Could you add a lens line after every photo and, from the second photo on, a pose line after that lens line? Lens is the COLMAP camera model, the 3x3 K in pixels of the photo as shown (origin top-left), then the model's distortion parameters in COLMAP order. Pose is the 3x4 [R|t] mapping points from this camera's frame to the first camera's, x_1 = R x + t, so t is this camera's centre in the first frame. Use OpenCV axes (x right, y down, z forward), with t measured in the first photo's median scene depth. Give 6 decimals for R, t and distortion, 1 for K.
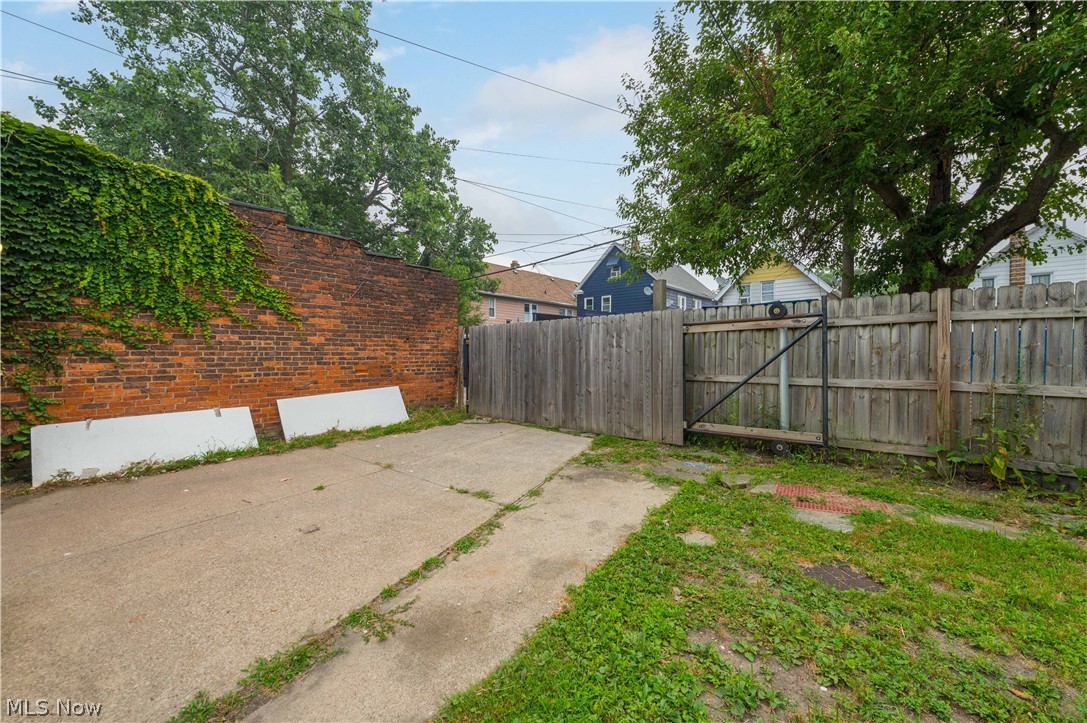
lens RADIAL K [[430.5, 0, 543.6], [0, 430.5, 360.5], [0, 0, 1]] dist [0.010943, -0.002556]
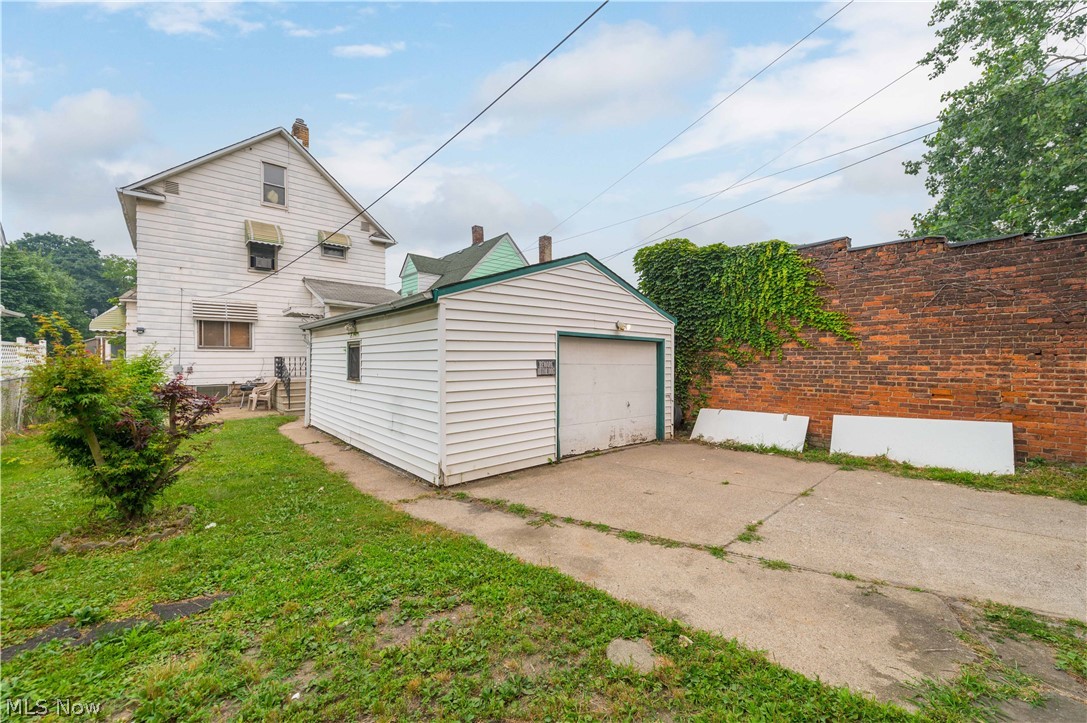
lens RADIAL K [[430.5, 0, 570.1], [0, 430.5, 357.4], [0, 0, 1]] dist [0.010943, -0.002556]
pose [[-0.115148, -0.001923, -0.993346, 0.561270], [-0.014908, 0.999889, -0.000207, -0.045080], [0.993236, 0.014785, -0.115164, 0.497357]]
